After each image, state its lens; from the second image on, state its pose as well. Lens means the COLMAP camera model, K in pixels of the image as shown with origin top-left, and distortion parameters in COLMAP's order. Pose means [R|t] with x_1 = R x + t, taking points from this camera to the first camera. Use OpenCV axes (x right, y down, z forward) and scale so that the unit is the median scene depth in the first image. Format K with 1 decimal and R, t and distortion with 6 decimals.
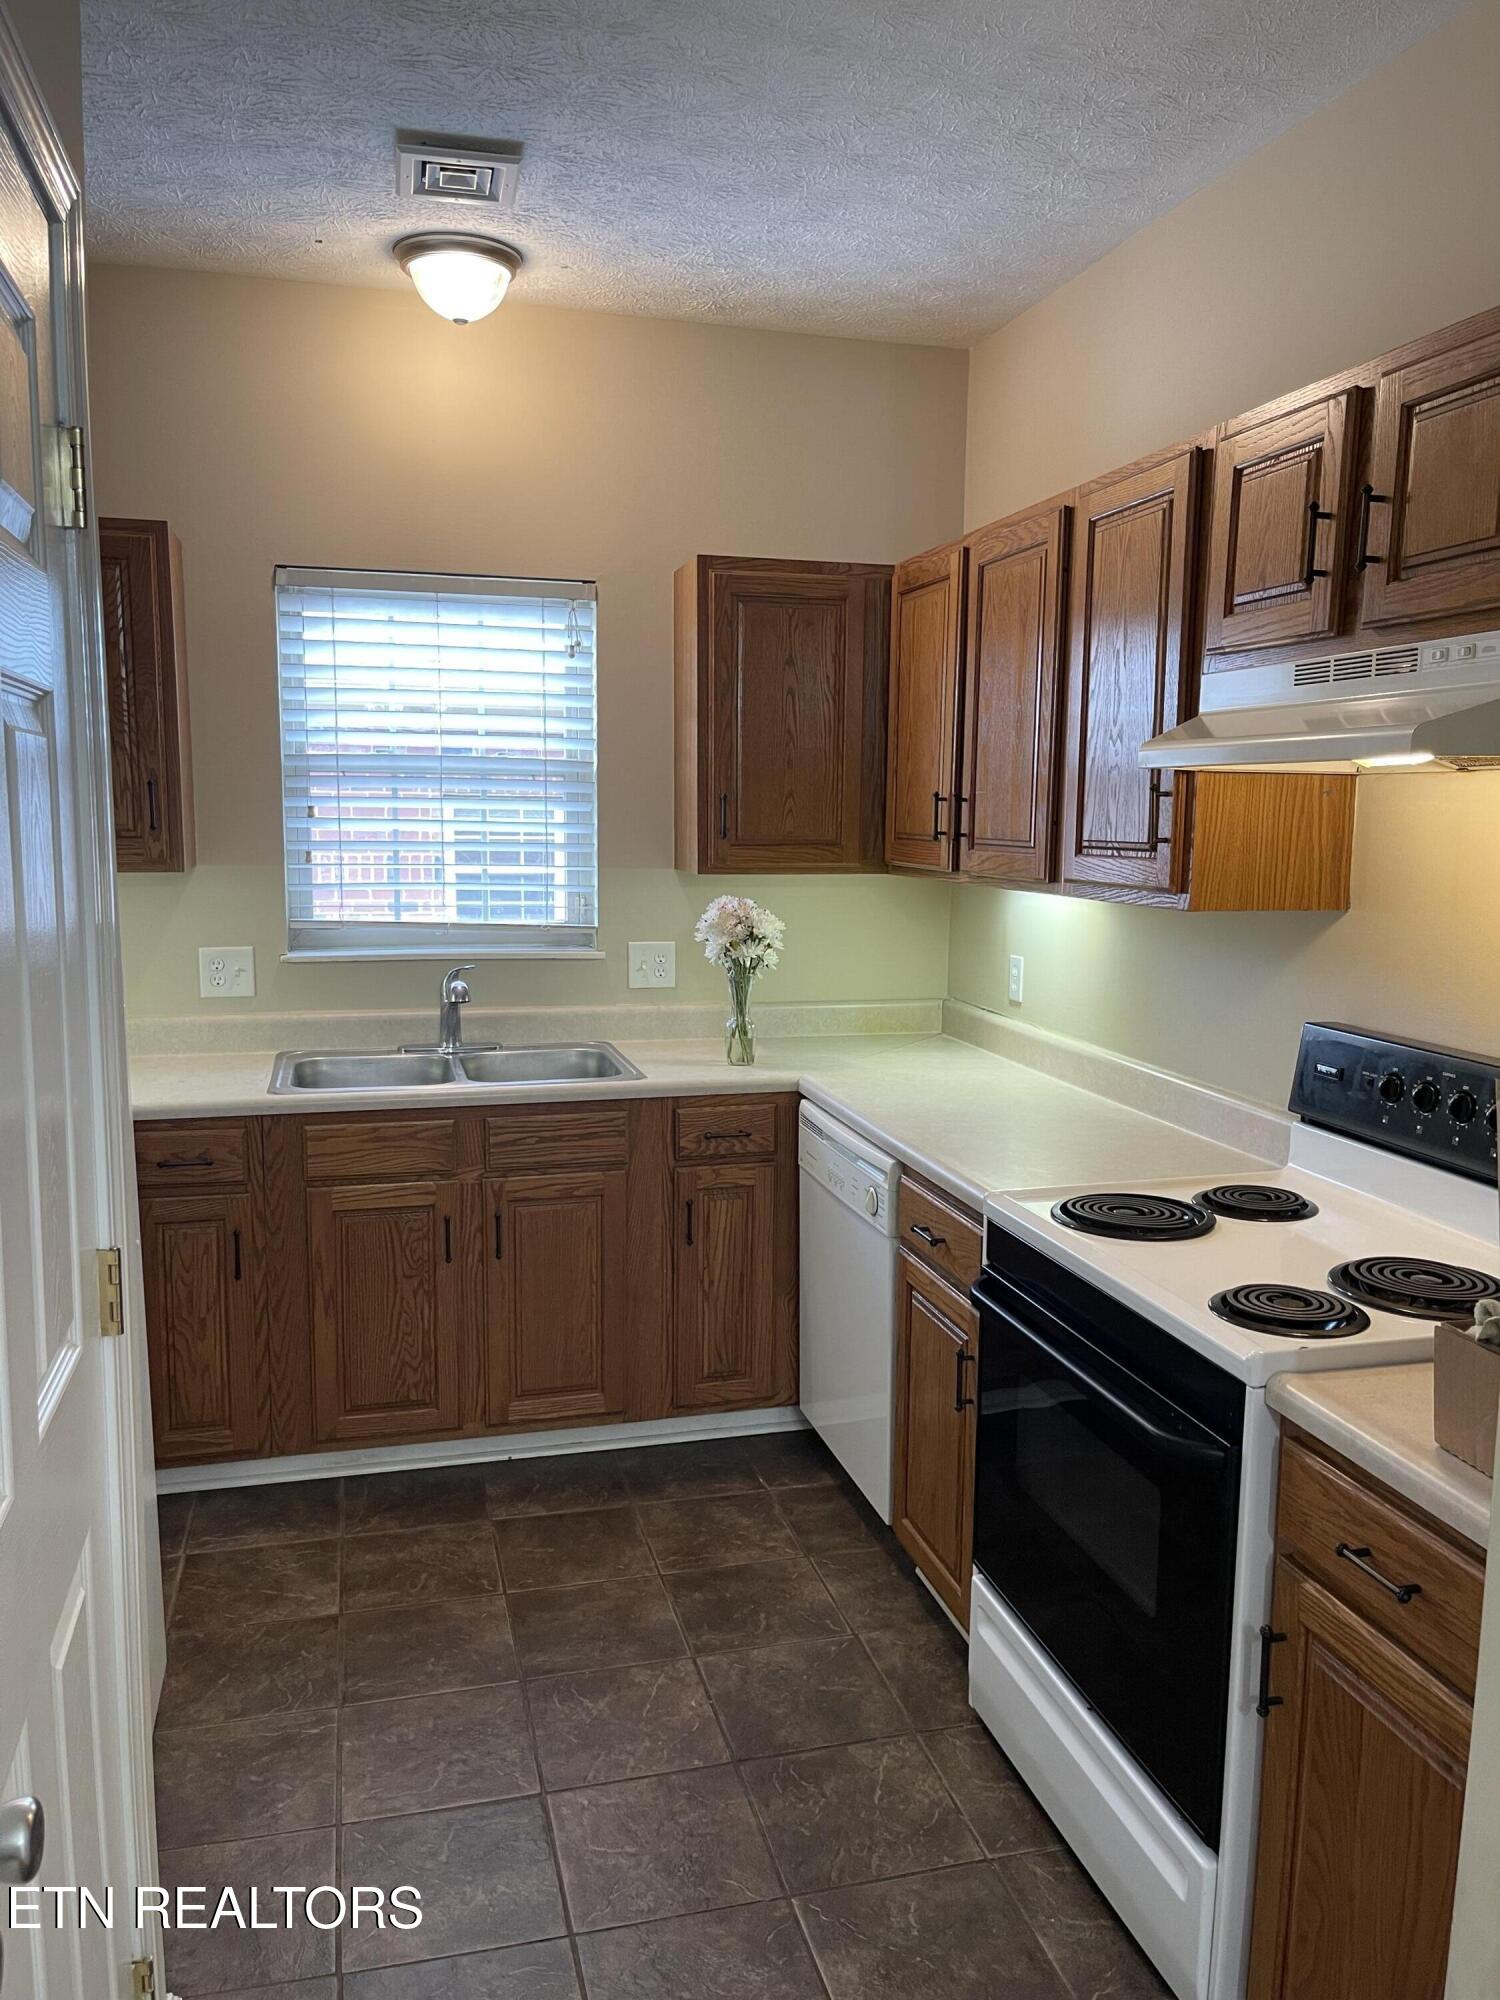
lens RADIAL K [[1518.7, 0, 748.4], [0, 1518.7, 1035.0], [0, 0, 1]] dist [0.002857, -0.001748]
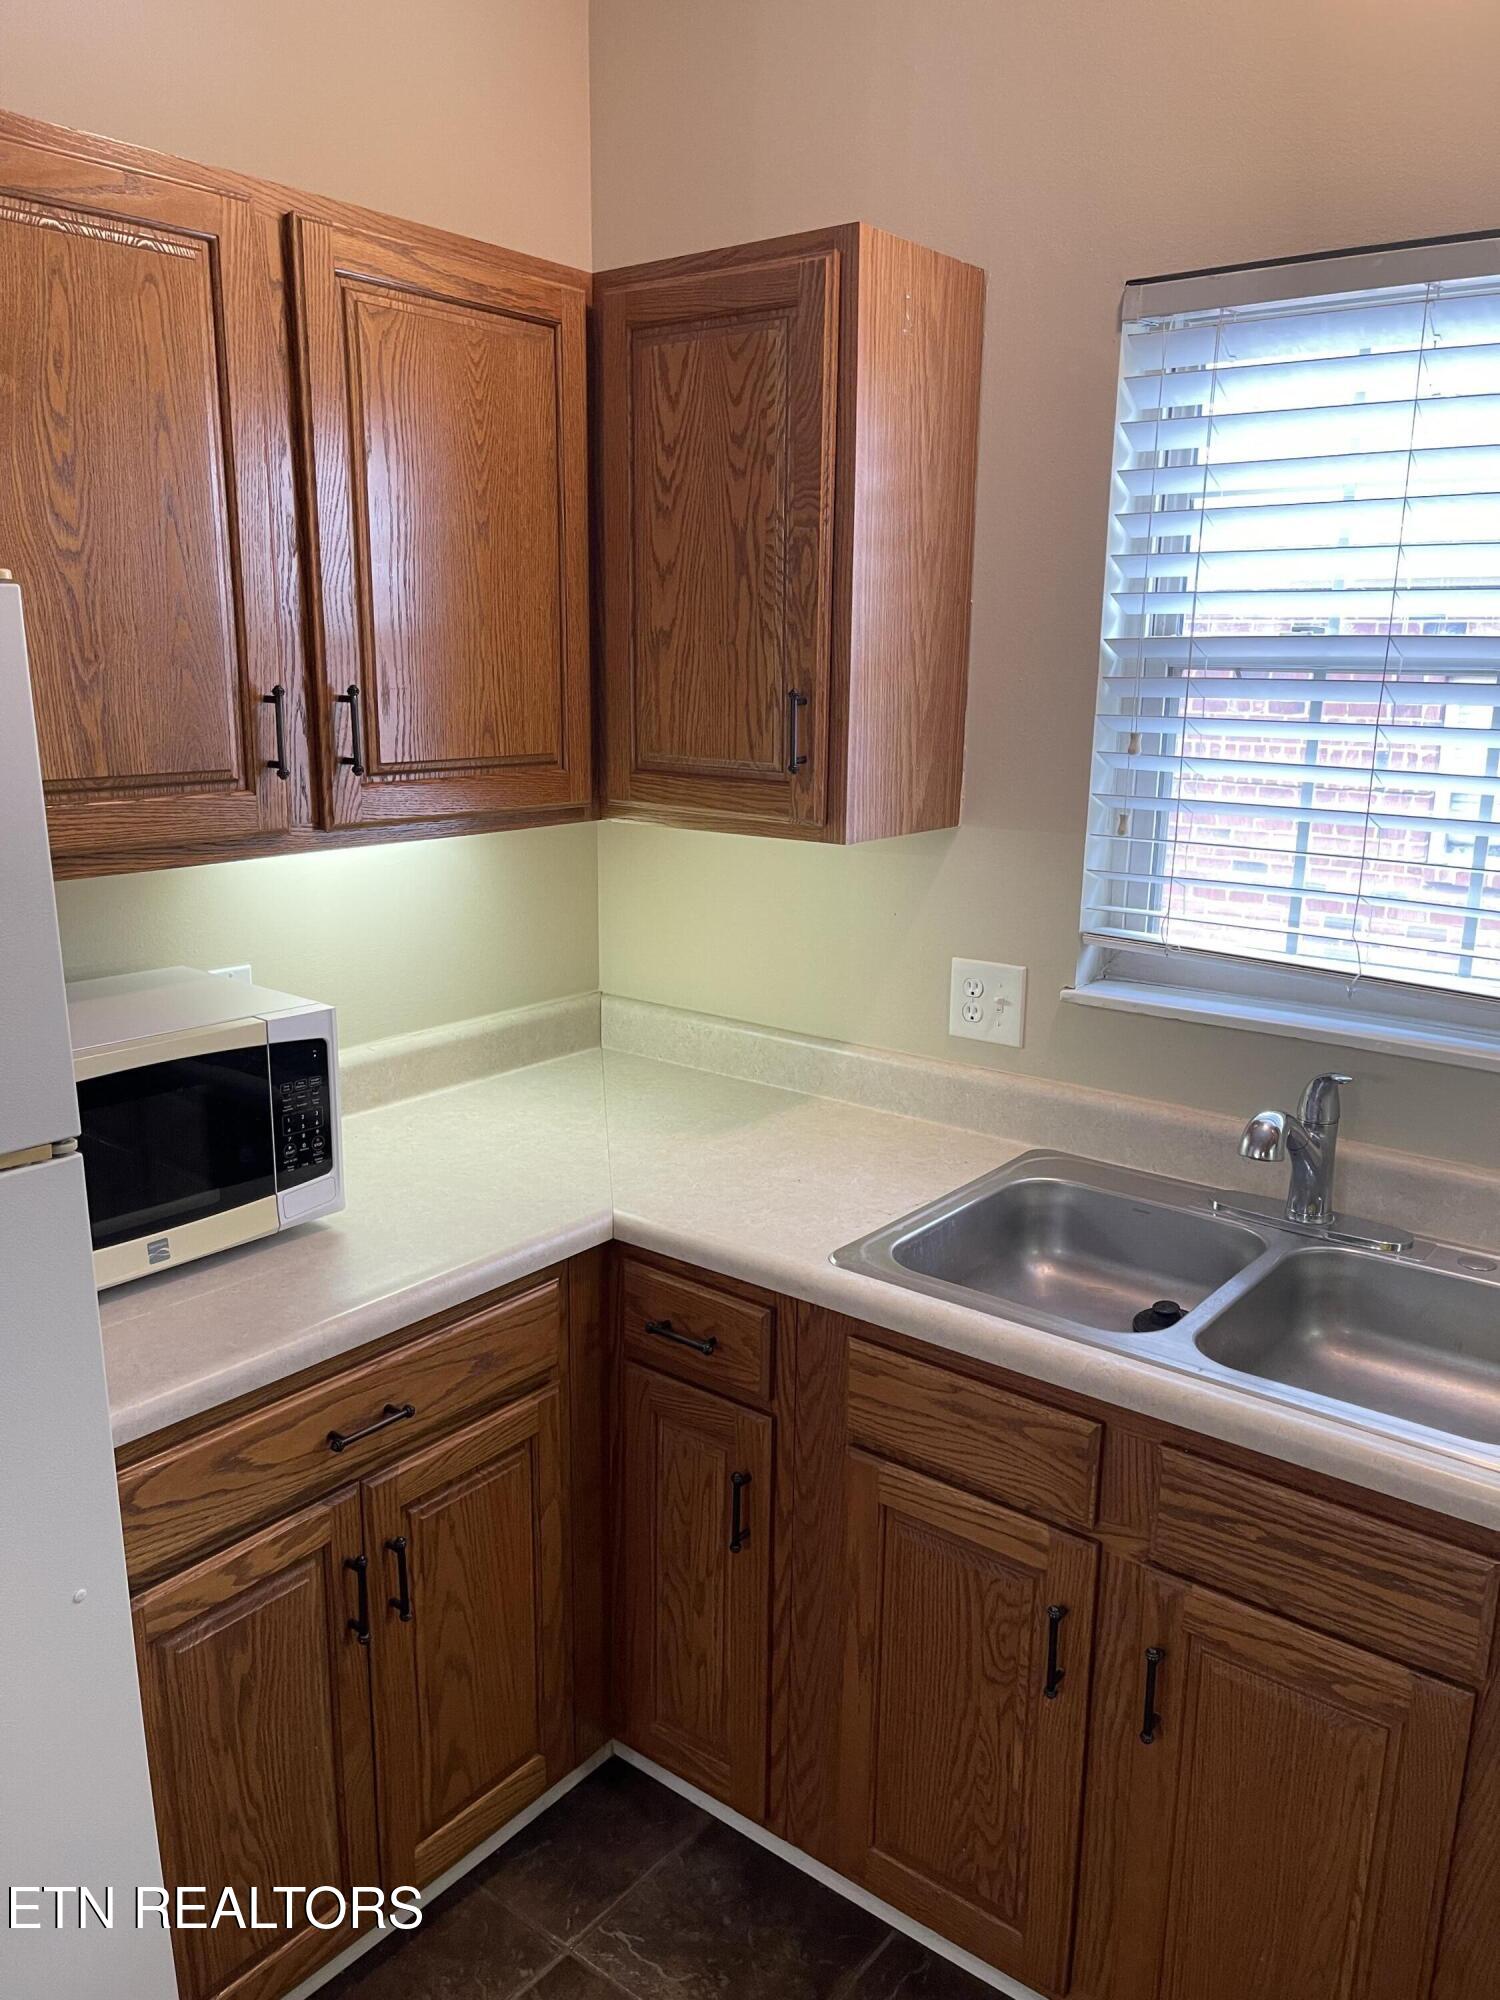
lens RADIAL K [[1518.7, 0, 748.4], [0, 1518.7, 1035.0], [0, 0, 1]] dist [0.002857, -0.001748]
pose [[0.585674, 0.184468, -0.789276, 0.090751], [-0.133106, 0.982427, 0.130841, -0.108556], [0.799543, 0.028427, 0.599936, 0.623329]]
